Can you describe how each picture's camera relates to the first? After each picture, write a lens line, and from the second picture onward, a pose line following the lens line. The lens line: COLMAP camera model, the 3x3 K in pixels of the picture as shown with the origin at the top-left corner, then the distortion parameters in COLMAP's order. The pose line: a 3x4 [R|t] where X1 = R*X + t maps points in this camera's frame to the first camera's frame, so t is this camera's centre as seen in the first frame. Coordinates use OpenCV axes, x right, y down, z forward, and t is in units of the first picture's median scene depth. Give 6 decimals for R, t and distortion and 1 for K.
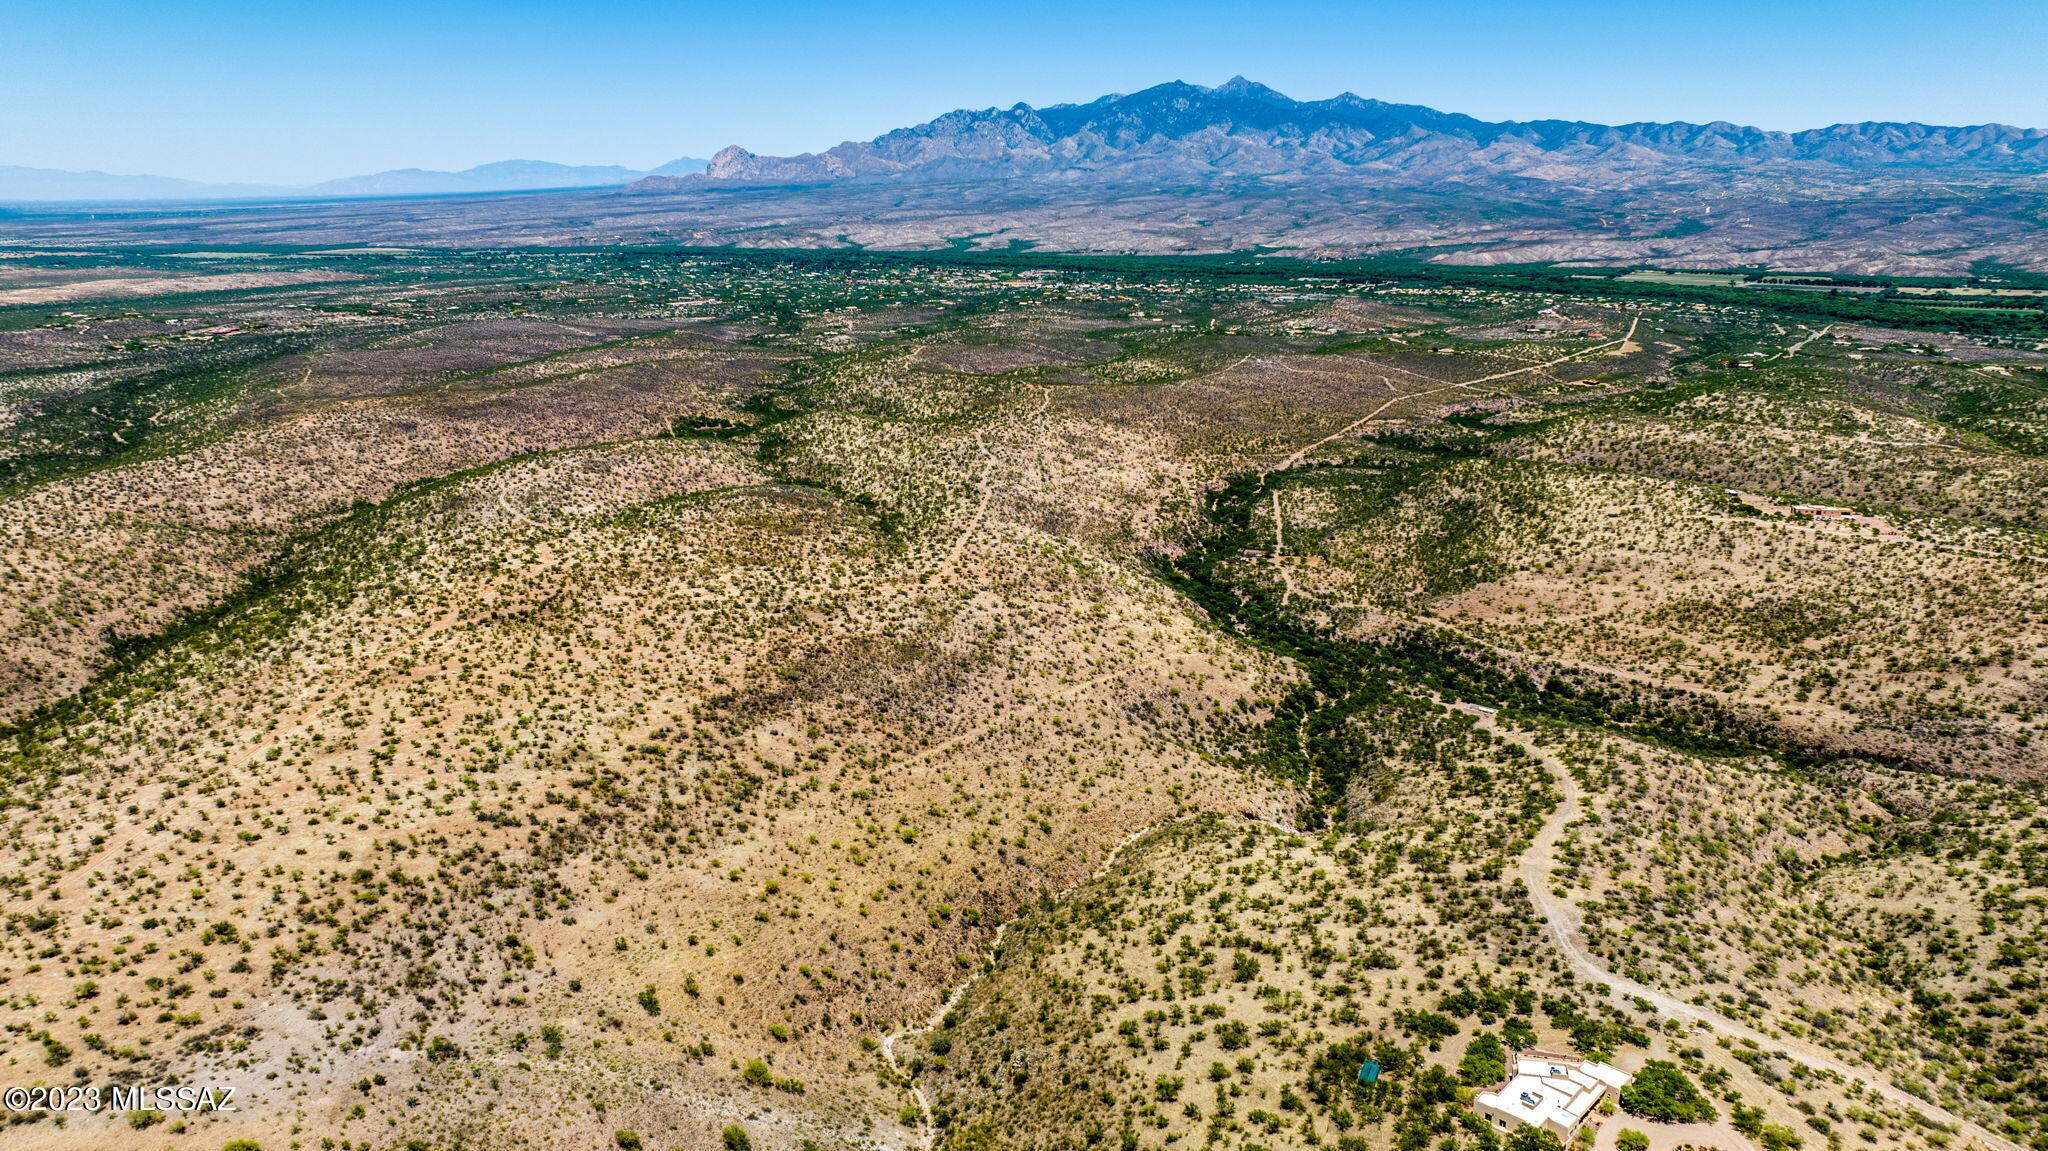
lens RADIAL K [[1442.8, 0, 1024.0], [0, 1442.8, 575.5], [0, 0, 1]] dist [-0.020240, -0.002080]
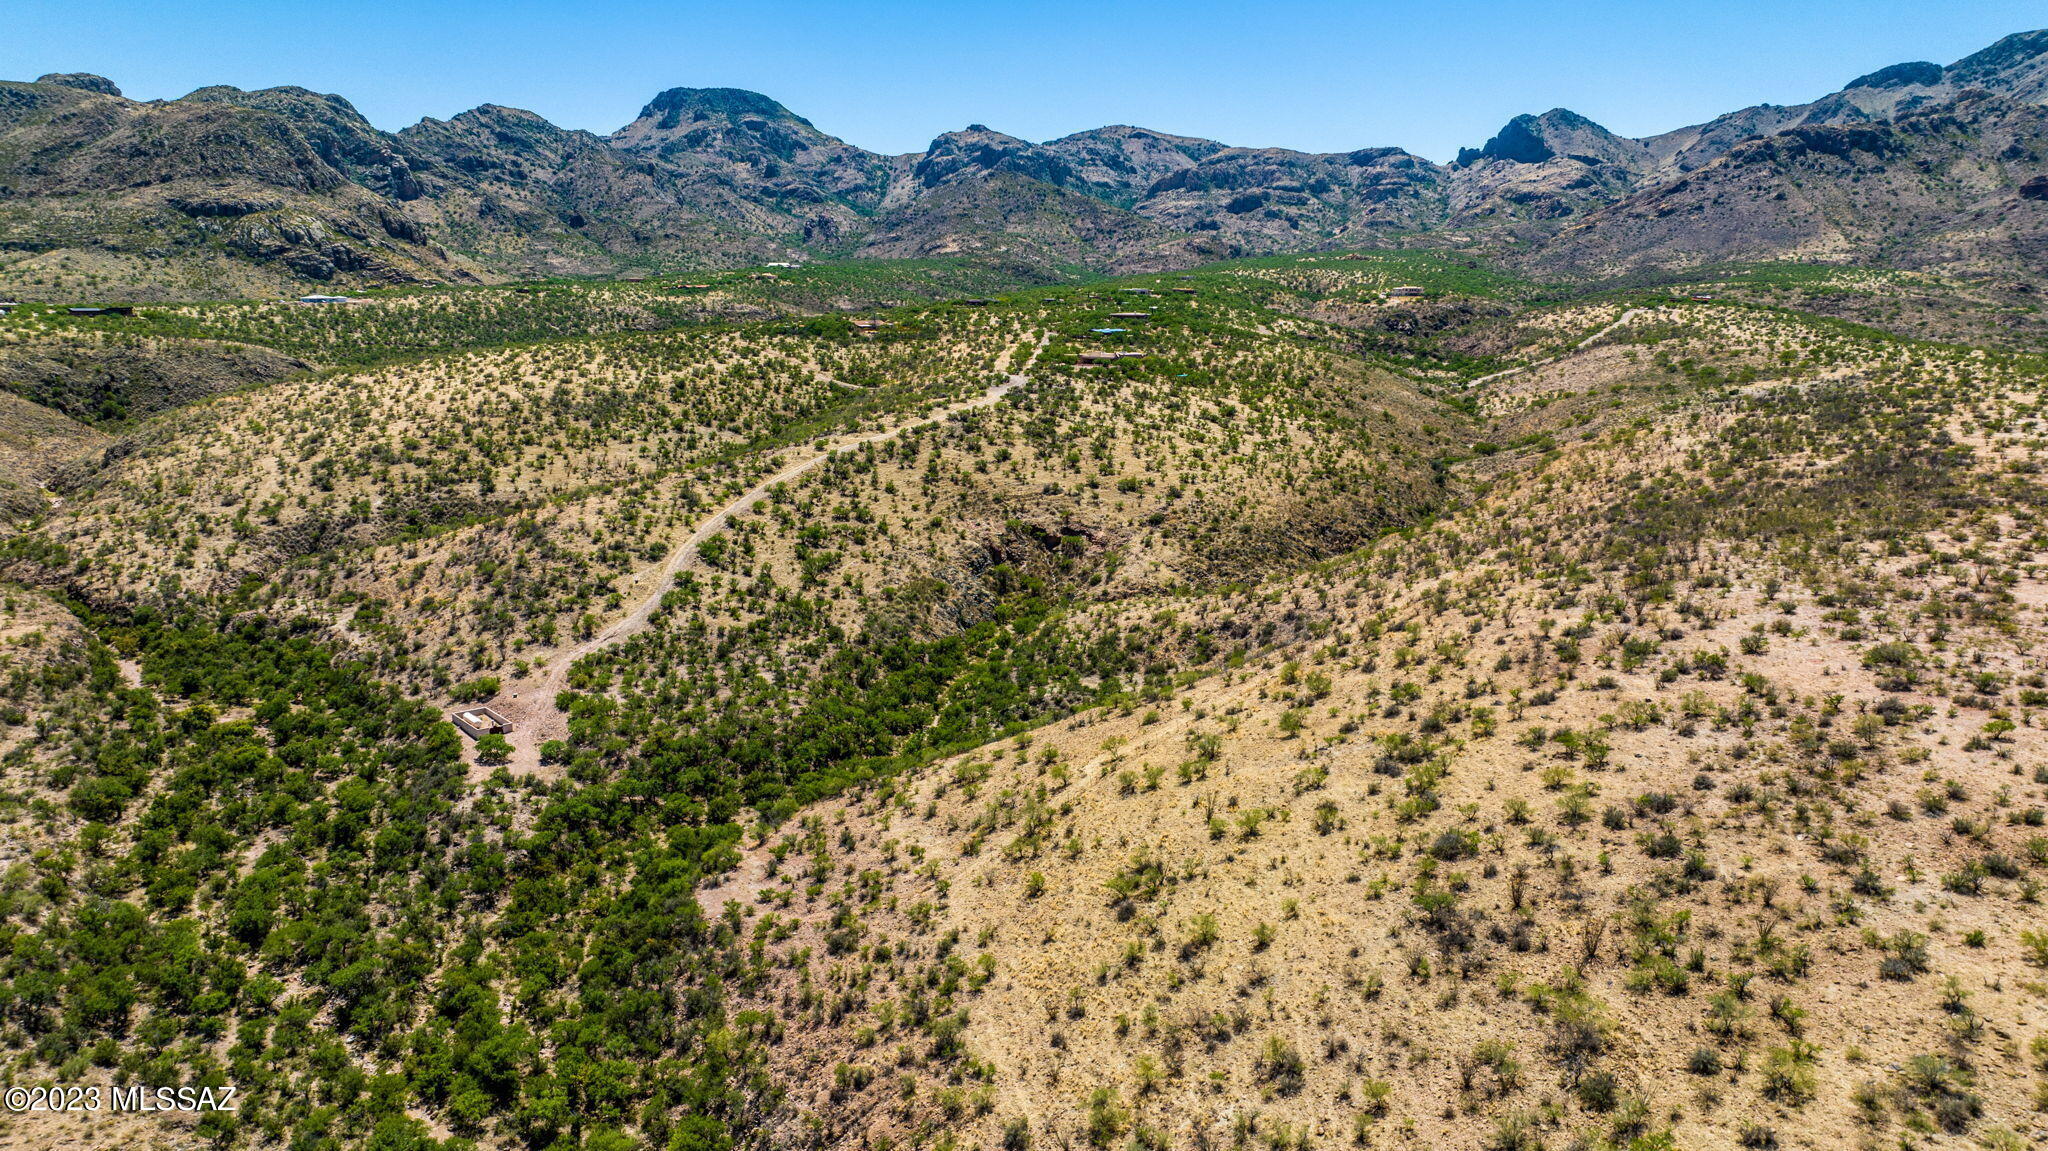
lens RADIAL K [[1442.8, 0, 1024.0], [0, 1442.8, 575.5], [0, 0, 1]] dist [-0.020240, -0.002080]
pose [[-0.993096, -0.021106, 0.115391, 0.087426], [0.034082, 0.889336, 0.455983, -0.118901], [-0.112245, 0.456767, -0.882476, 1.117763]]
